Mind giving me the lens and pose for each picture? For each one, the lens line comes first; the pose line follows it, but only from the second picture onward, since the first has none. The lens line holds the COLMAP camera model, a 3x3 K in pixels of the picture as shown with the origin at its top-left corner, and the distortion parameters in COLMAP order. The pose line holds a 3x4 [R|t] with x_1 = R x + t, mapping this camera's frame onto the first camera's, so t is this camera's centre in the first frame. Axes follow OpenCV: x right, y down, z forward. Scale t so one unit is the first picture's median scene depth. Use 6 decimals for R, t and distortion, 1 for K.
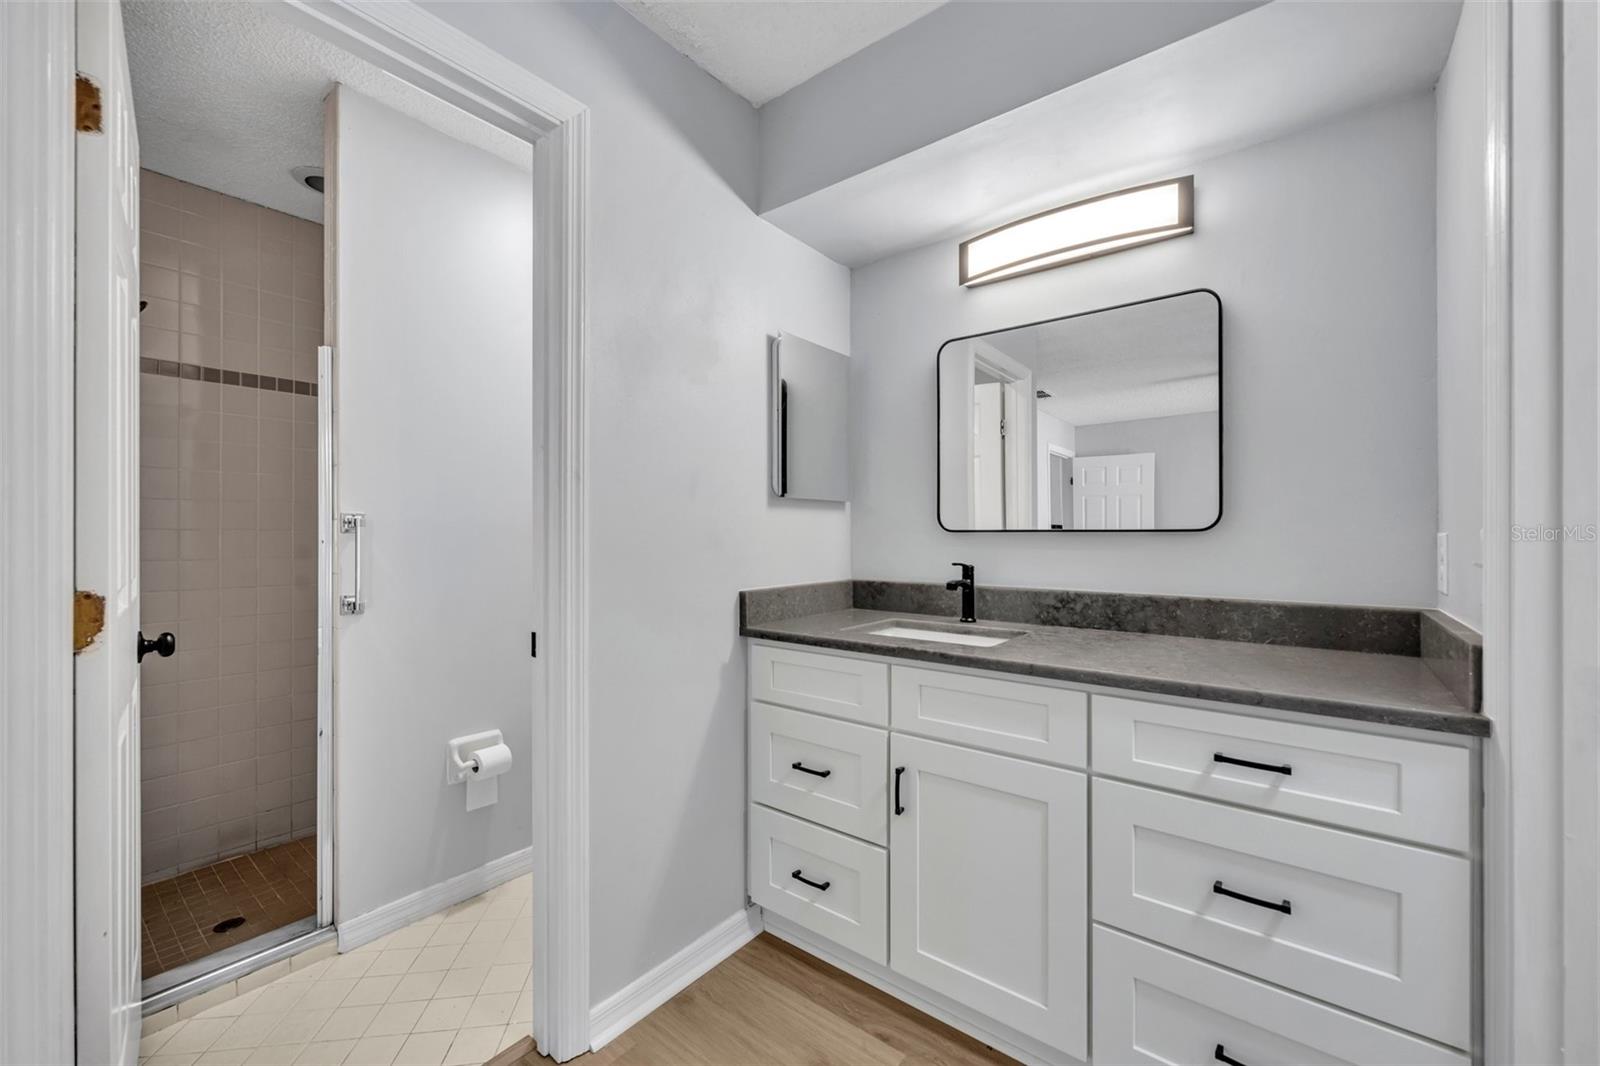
lens RADIAL K [[648.3, 0, 797.8], [0, 648.3, 530.3], [0, 0, 1]] dist [-0.001322, -0.000173]
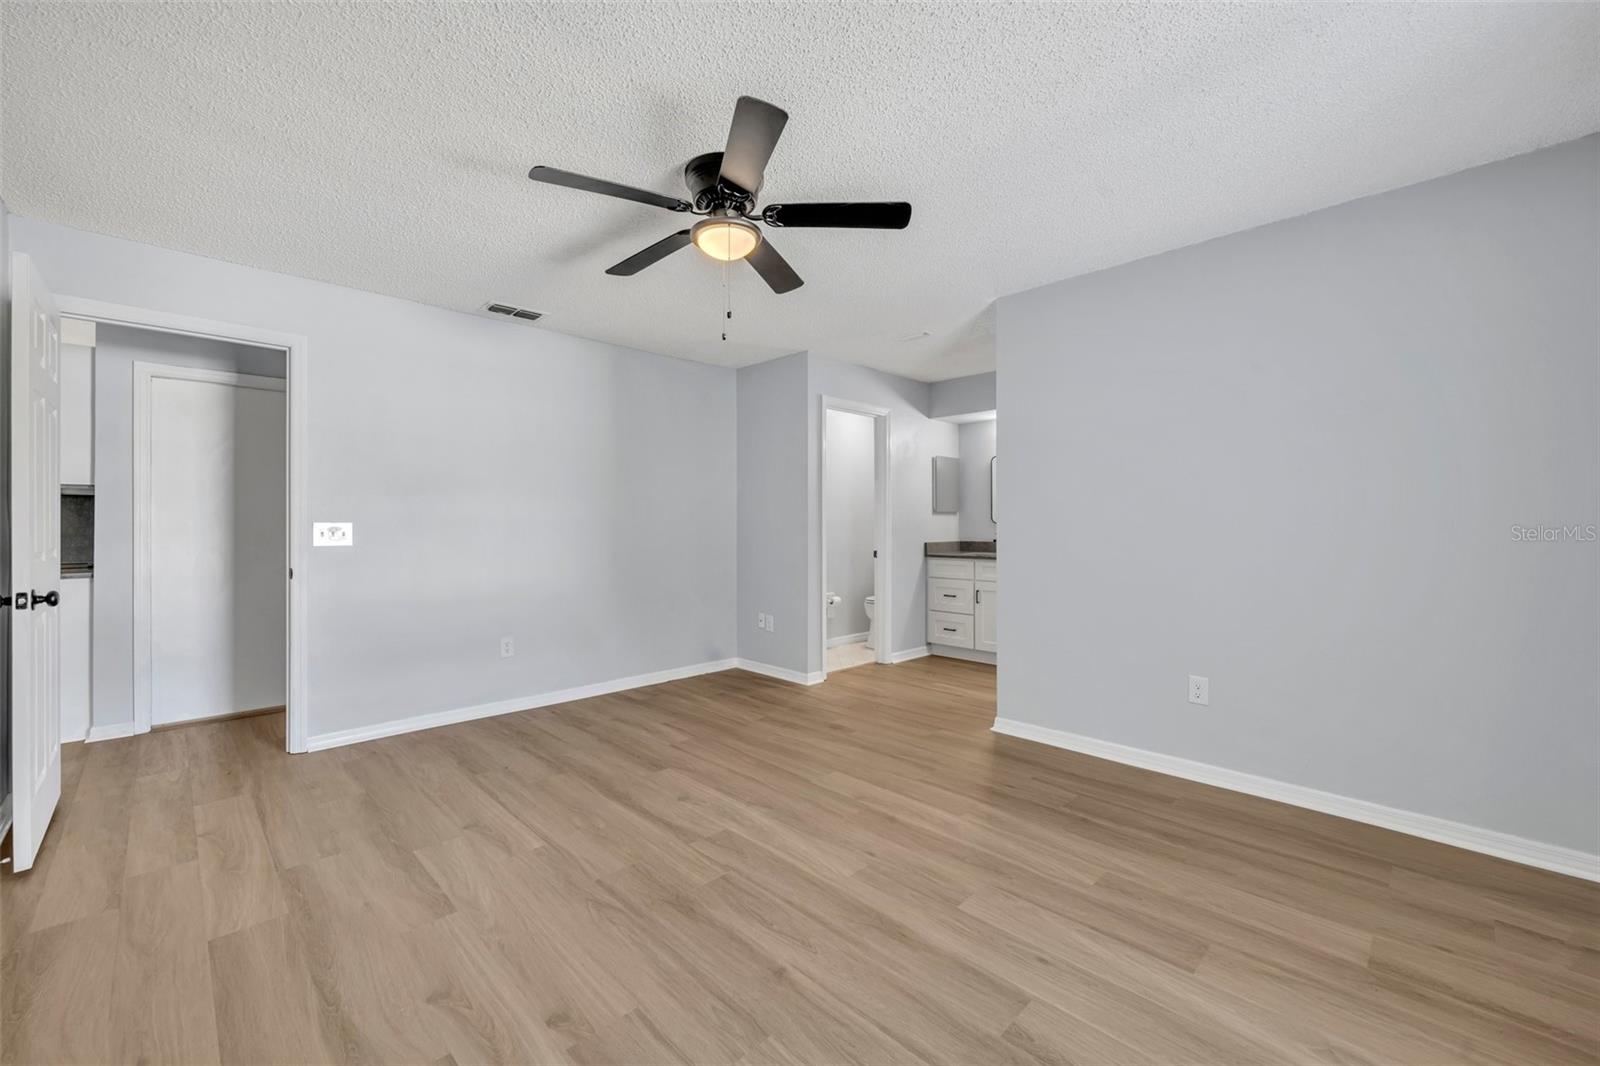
lens RADIAL K [[648.3, 0, 797.8], [0, 648.3, 530.3], [0, 0, 1]] dist [-0.001322, -0.000173]
pose [[0.992856, -0.004027, -0.119247, -0.343888], [0.006290, 0.999807, 0.018610, -0.026805], [0.119149, -0.019227, 0.992690, -2.290417]]
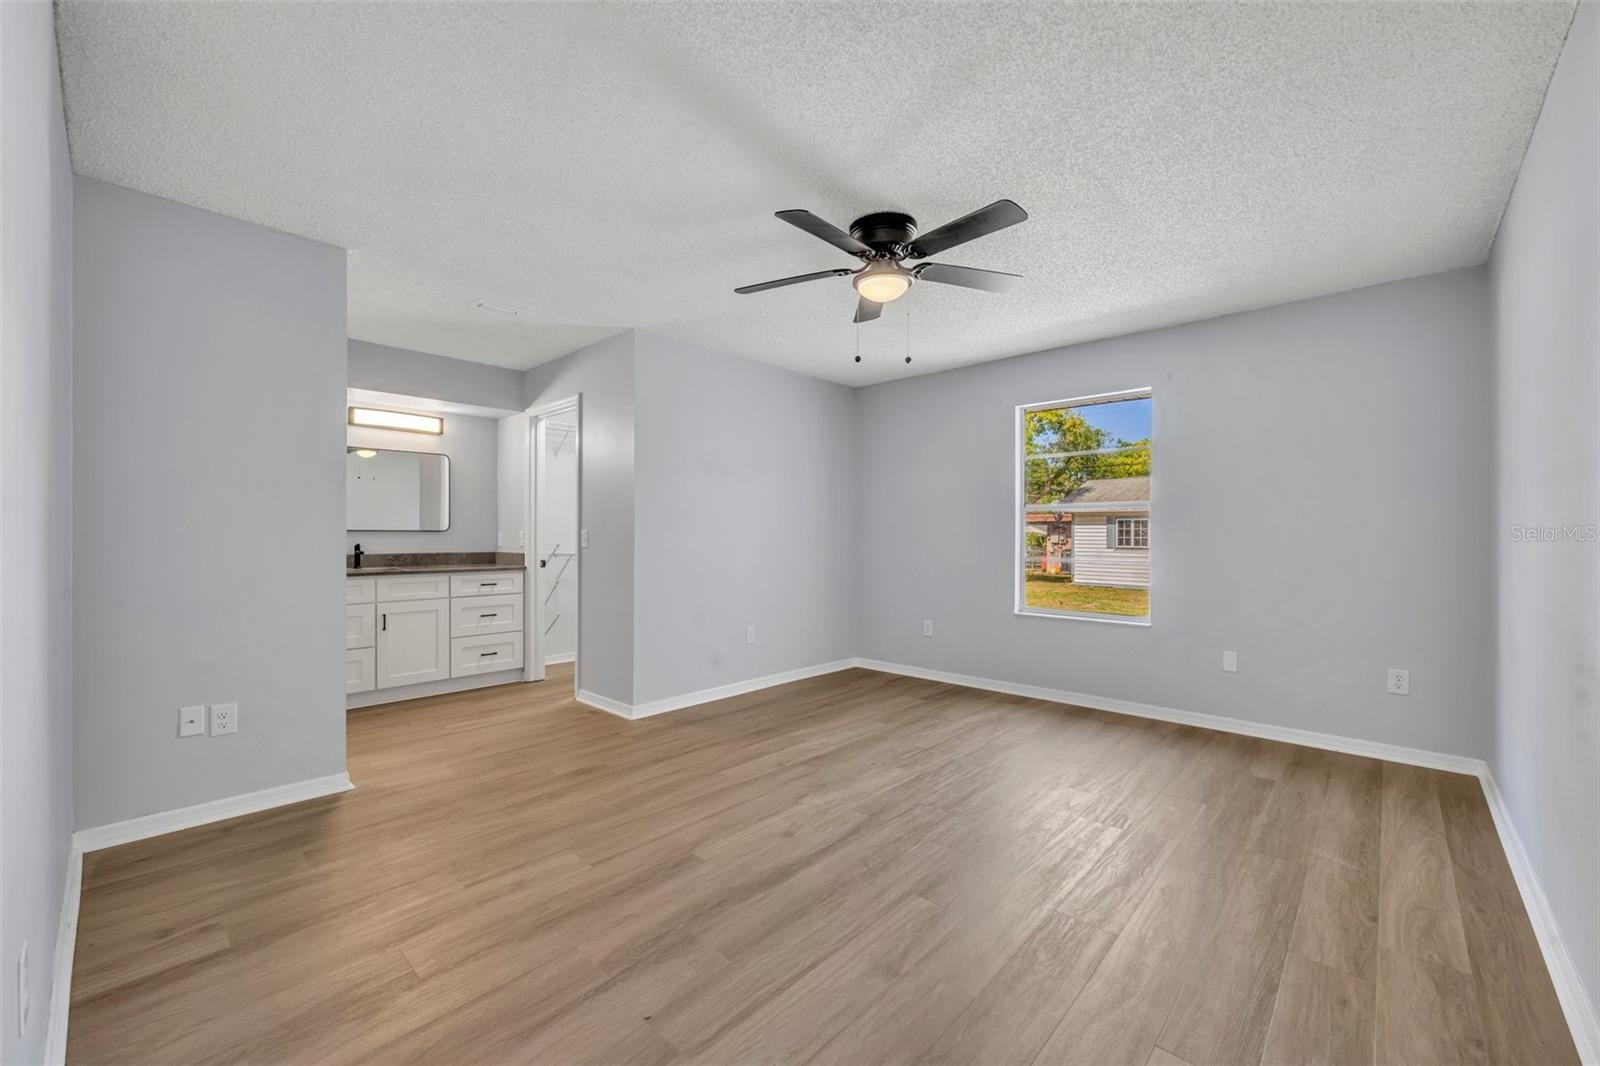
lens RADIAL K [[638.1, 0, 801.3], [0, 638.1, 537.8], [0, 0, 1]] dist [-0.000868, 0.000045]
pose [[0.072232, -0.005675, 0.997372, -2.186375], [-0.008312, 0.999946, 0.006292, -0.001404], [-0.997353, -0.008745, 0.072181, -0.897709]]
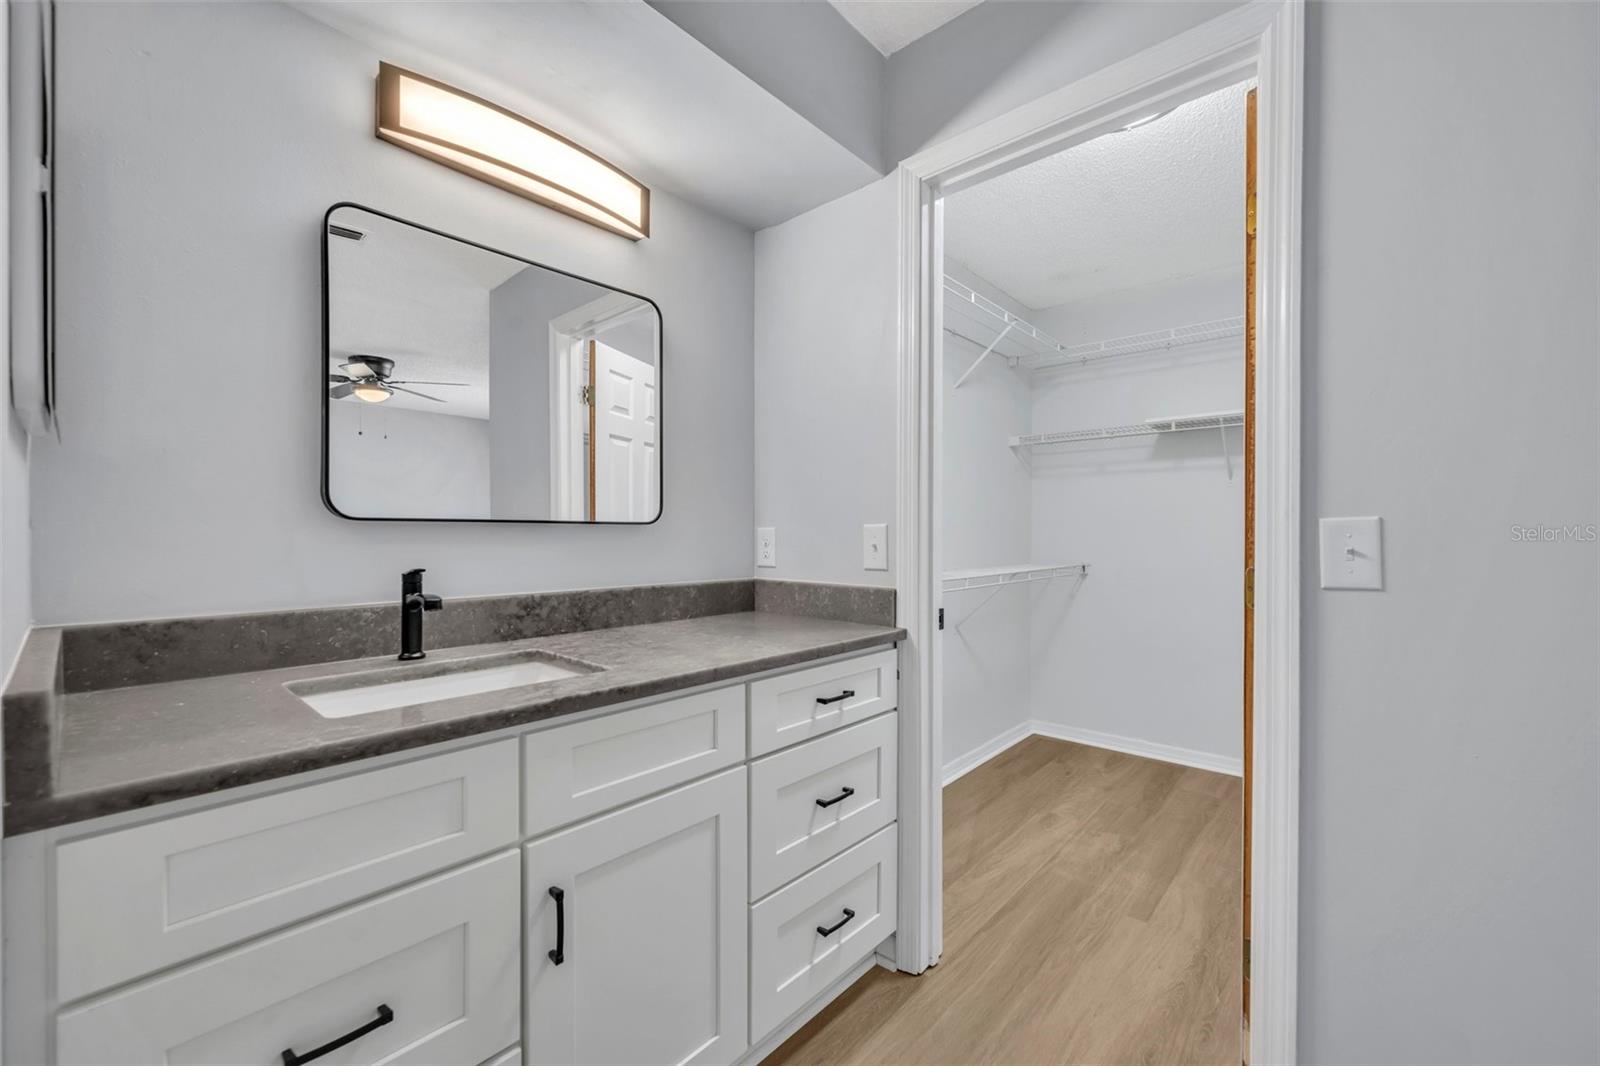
lens RADIAL K [[645.7, 0, 804.0], [0, 645.7, 537.8], [0, 0, 1]] dist [-0.001524, -0.000177]
pose [[0.047746, -0.006545, 0.998838, -0.404611], [-0.009209, 0.999933, 0.006993, 0.012699], [-0.998817, -0.009533, 0.047683, 0.637715]]
